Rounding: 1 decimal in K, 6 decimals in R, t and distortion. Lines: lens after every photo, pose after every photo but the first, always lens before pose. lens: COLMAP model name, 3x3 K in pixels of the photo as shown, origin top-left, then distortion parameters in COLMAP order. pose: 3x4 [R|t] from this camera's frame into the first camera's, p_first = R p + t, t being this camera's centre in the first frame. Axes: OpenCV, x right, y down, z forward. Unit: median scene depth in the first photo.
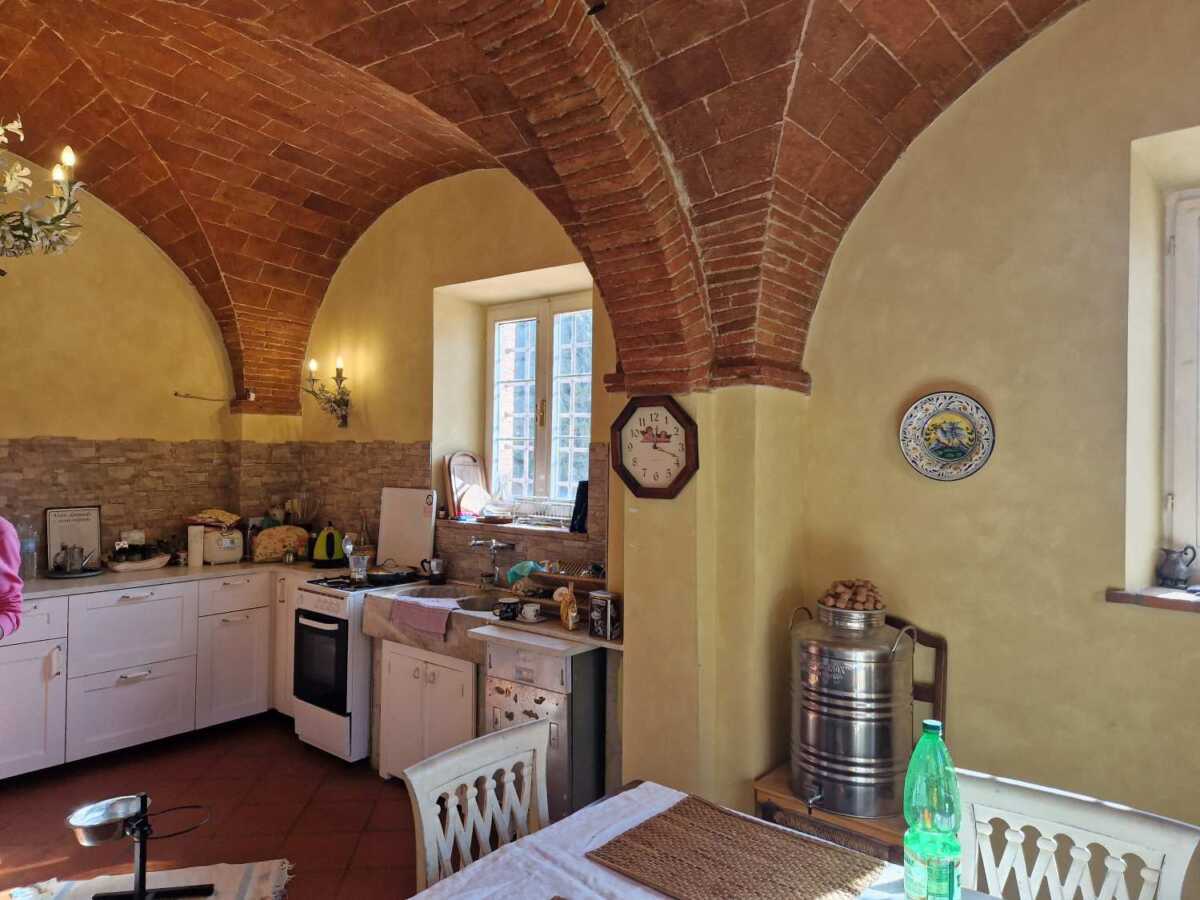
lens RADIAL K [[794.6, 0, 609.5], [0, 794.6, 444.2], [0, 0, 1]] dist [0.075654, -0.064755]
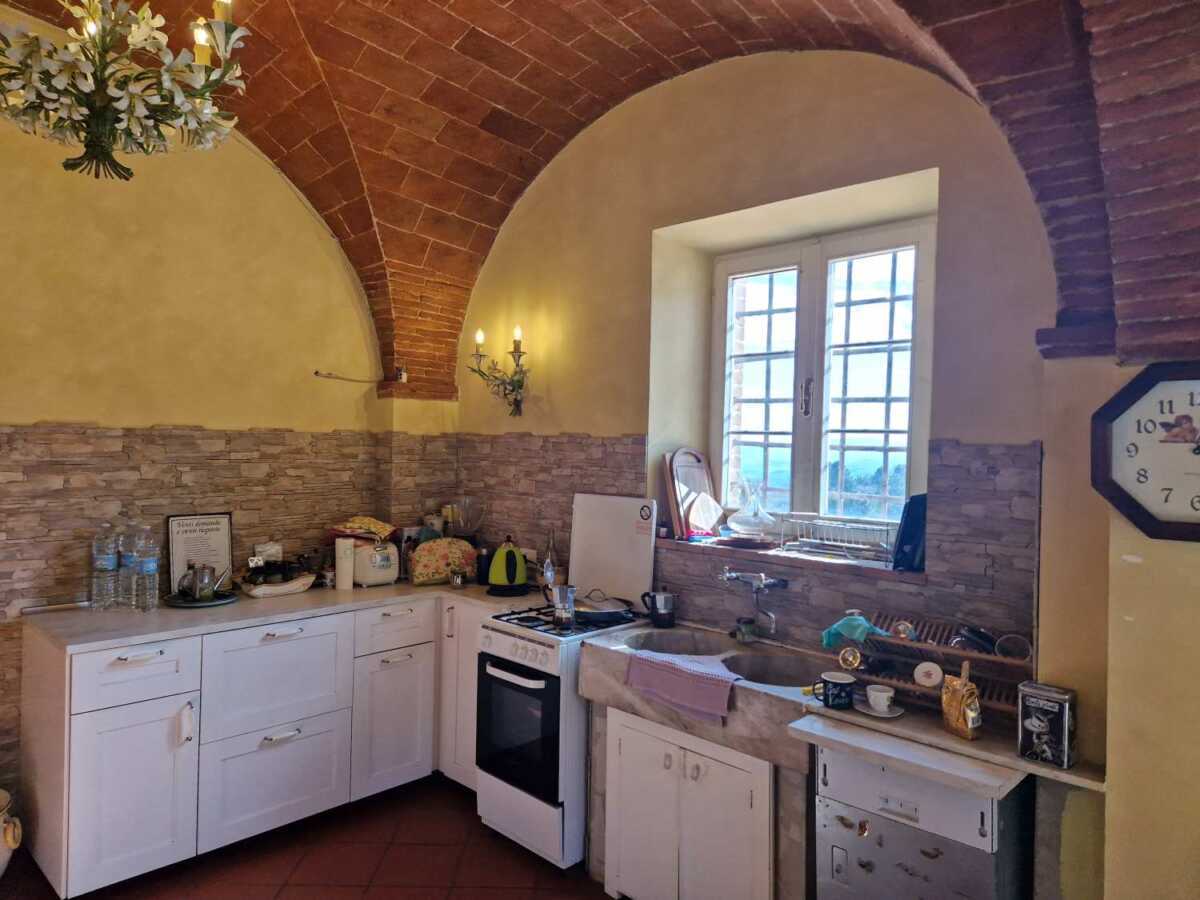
lens RADIAL K [[794.6, 0, 604.6], [0, 794.6, 451.6], [0, 0, 1]] dist [0.075654, -0.064755]
pose [[0.996656, 0.008924, -0.081222, -0.207789], [-0.007195, 0.999742, 0.021551, -0.003654], [0.081394, -0.020895, 0.996463, 0.252673]]
